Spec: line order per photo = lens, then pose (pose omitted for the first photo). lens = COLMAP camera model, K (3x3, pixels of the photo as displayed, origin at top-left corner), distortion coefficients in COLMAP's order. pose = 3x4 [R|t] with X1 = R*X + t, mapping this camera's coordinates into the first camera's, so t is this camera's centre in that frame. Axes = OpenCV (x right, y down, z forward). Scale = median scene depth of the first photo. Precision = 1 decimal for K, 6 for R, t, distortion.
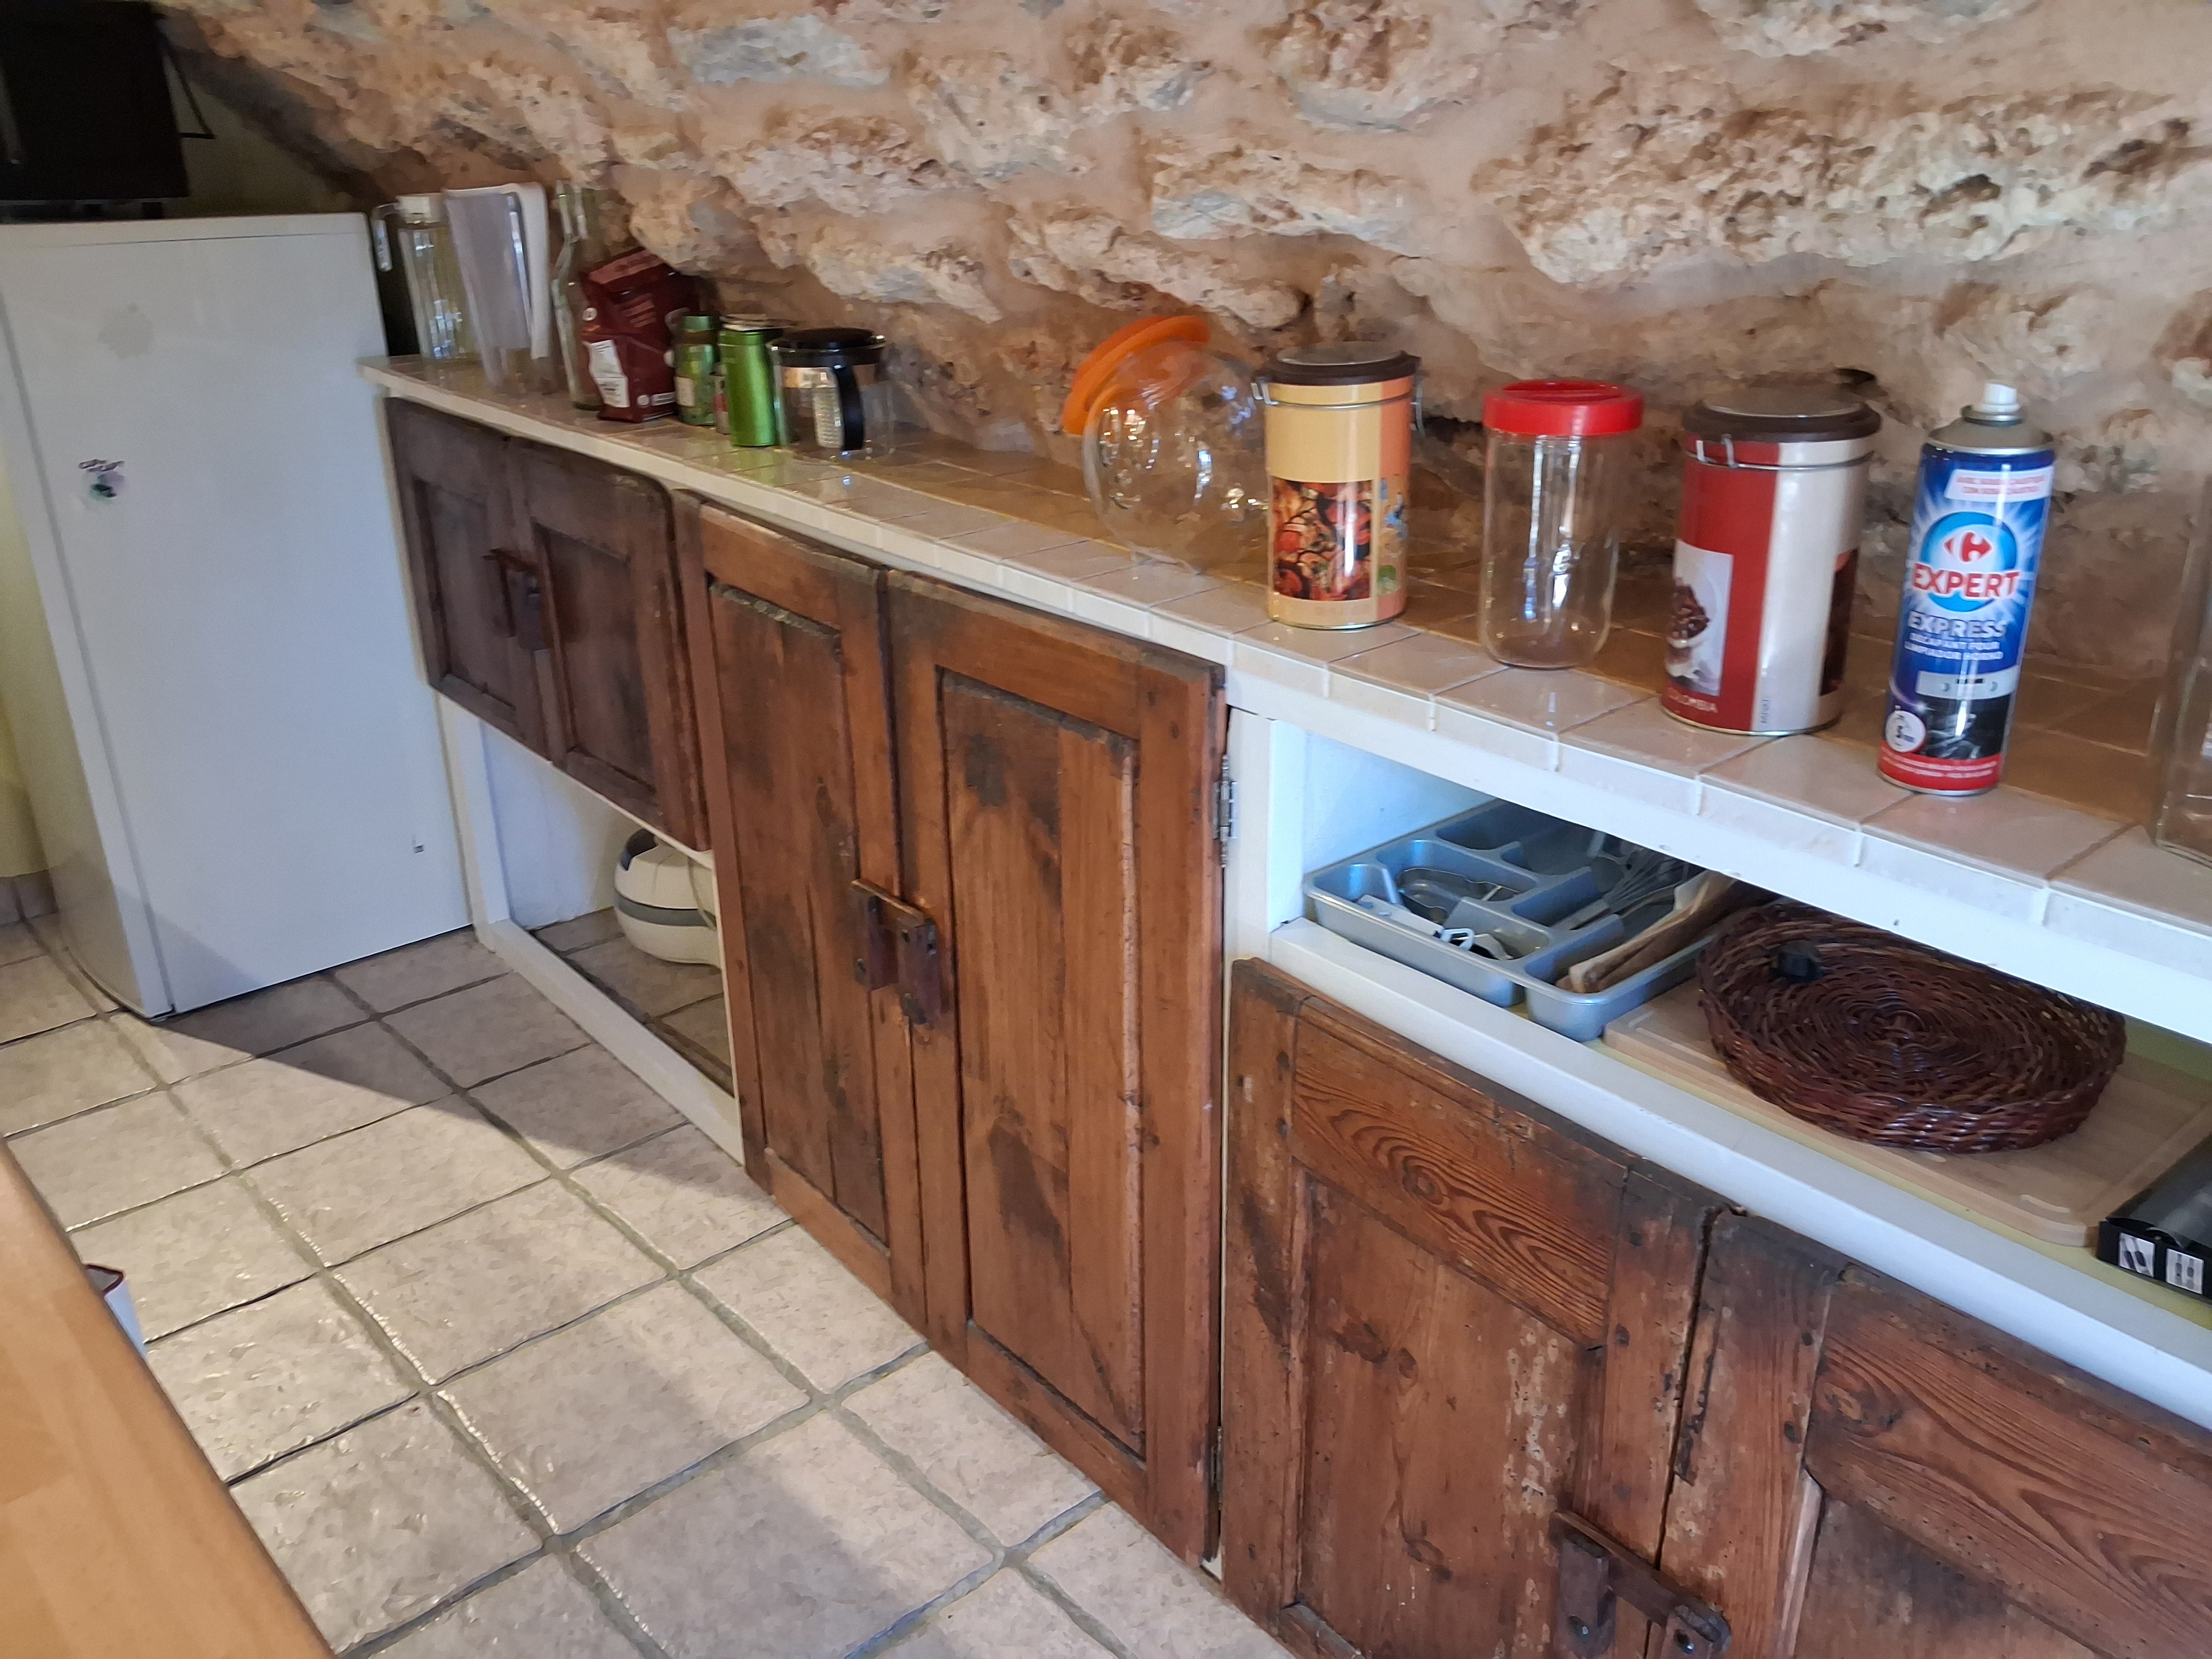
lens RADIAL K [[1768.2, 0, 1110.6], [0, 1768.2, 845.5], [0, 0, 1]] dist [0.056416, -0.066420]
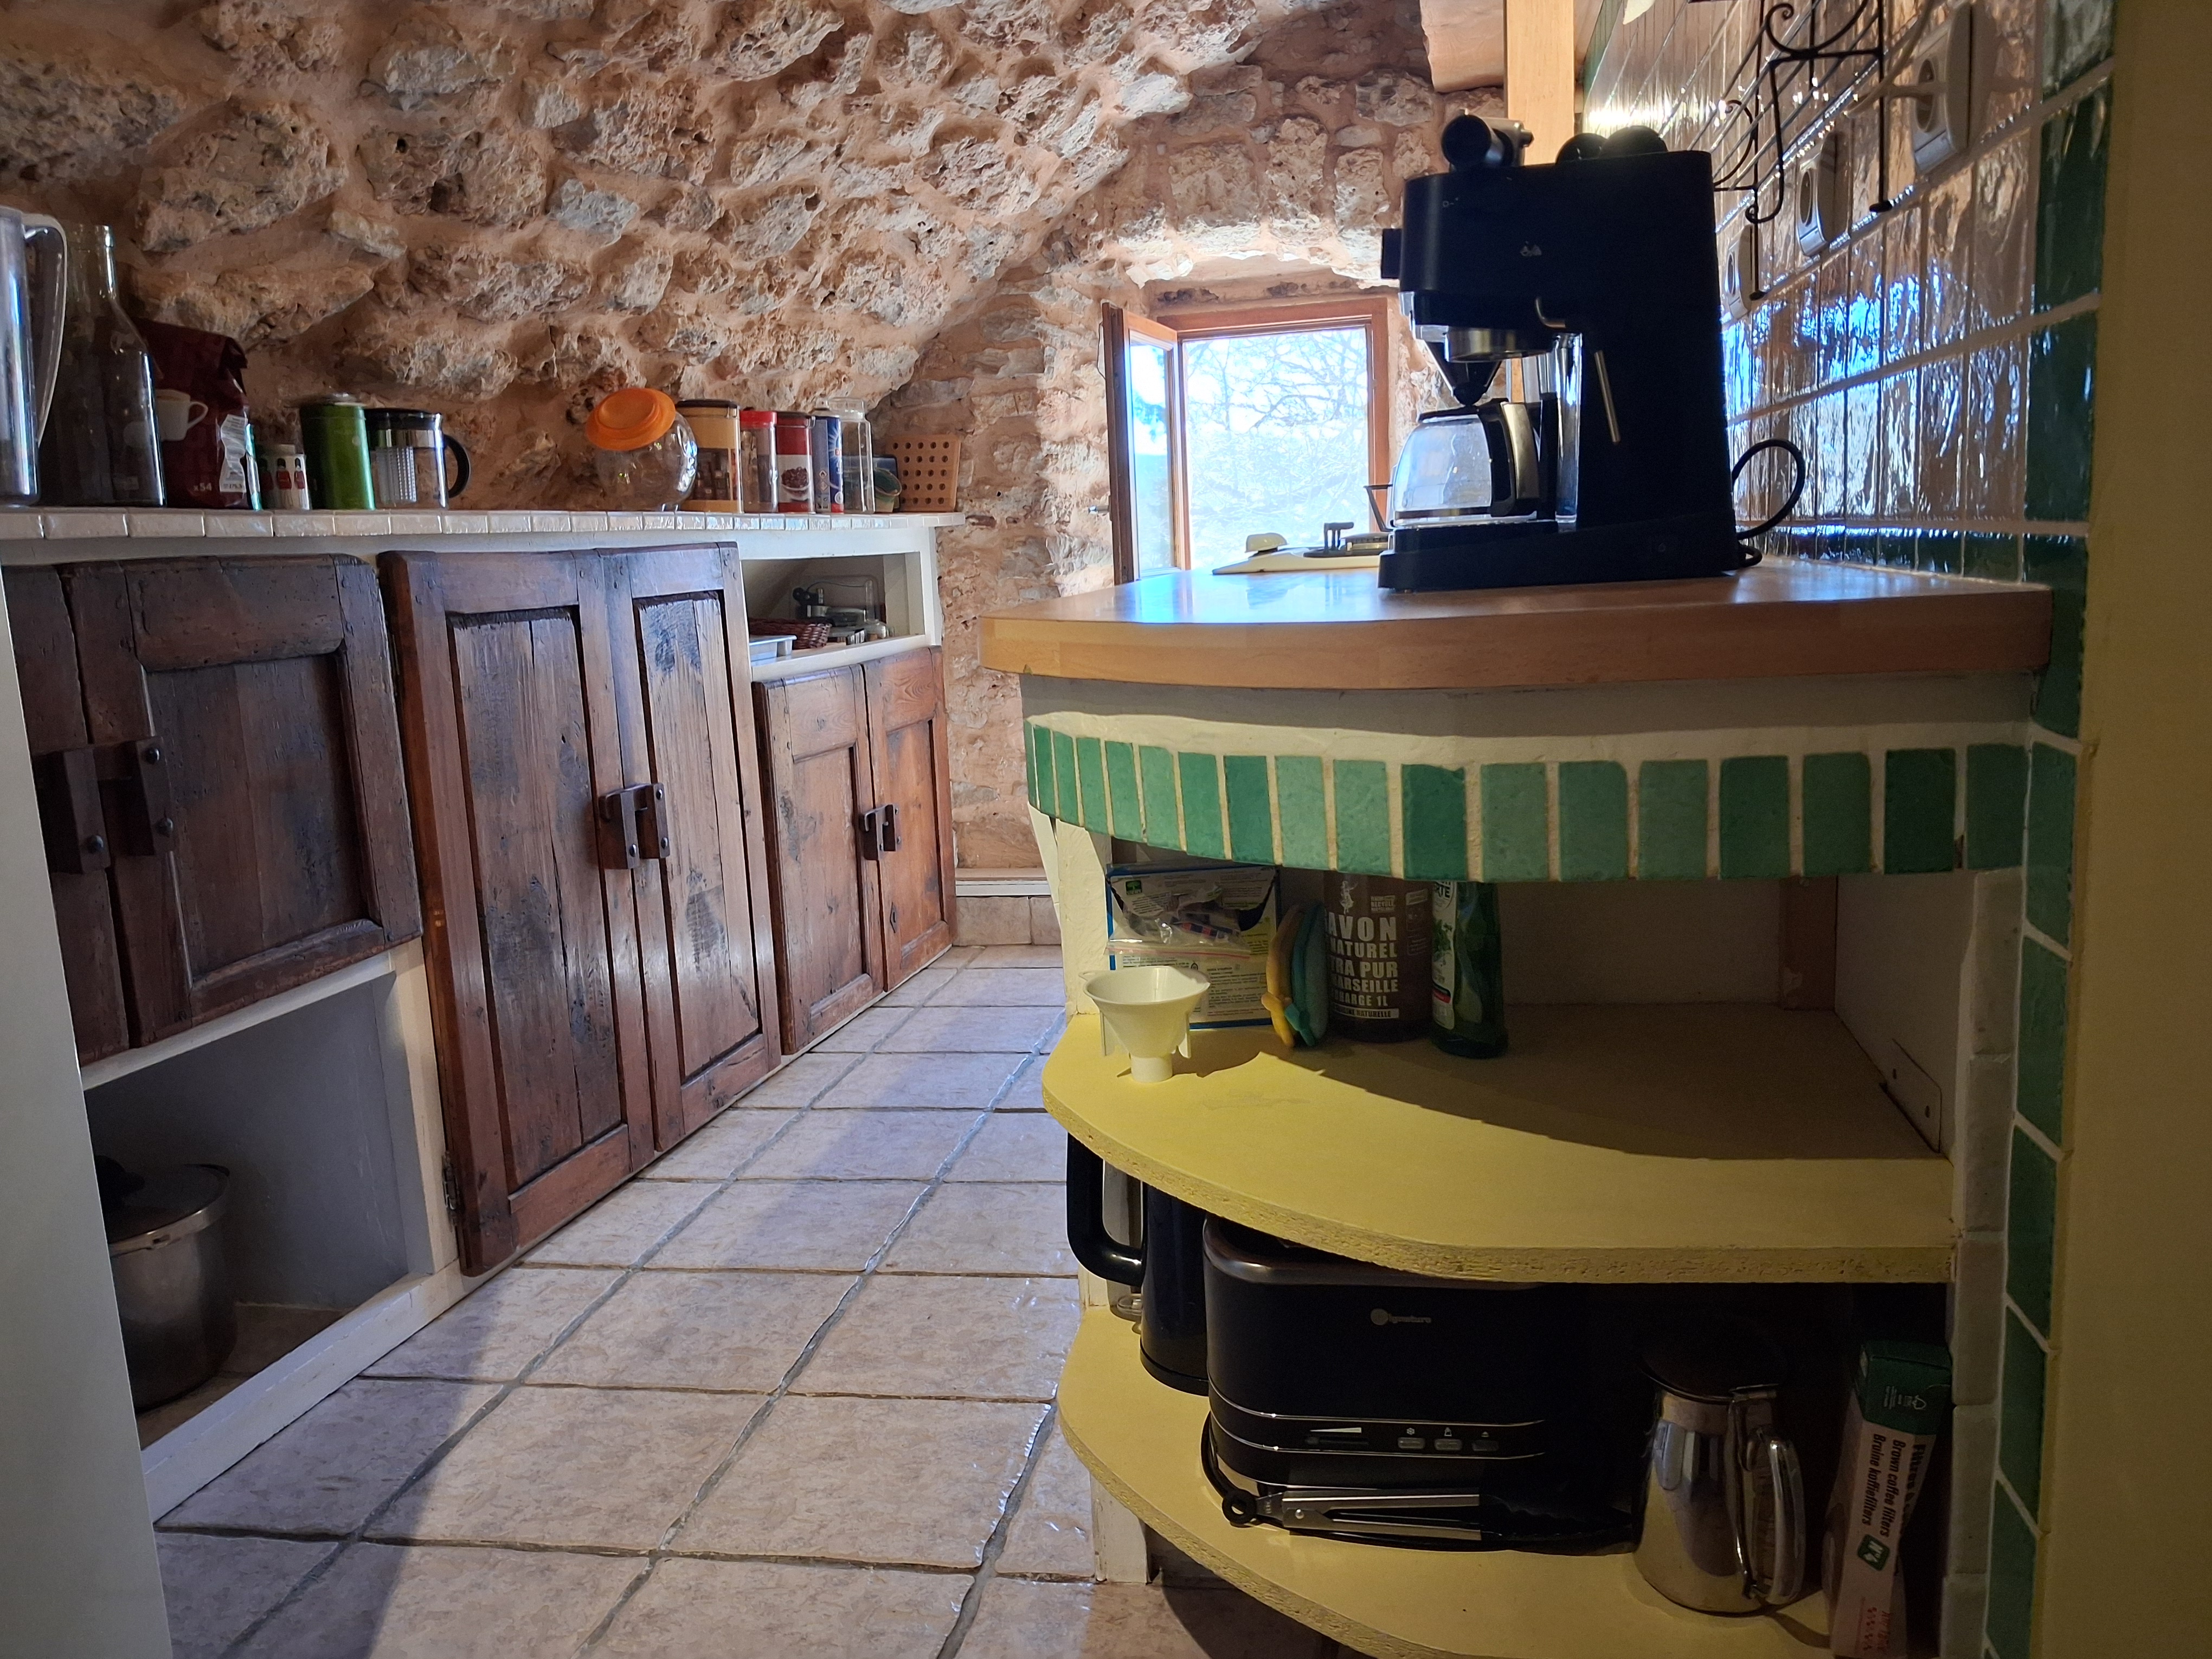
lens RADIAL K [[1768.2, 0, 1110.6], [0, 1768.2, 845.5], [0, 0, 1]] dist [0.056416, -0.066420]
pose [[-0.601341, -0.104712, 0.792101, -1.145266], [0.347442, 0.858466, 0.377254, -0.257512], [-0.719495, 0.502068, -0.479850, 1.102089]]
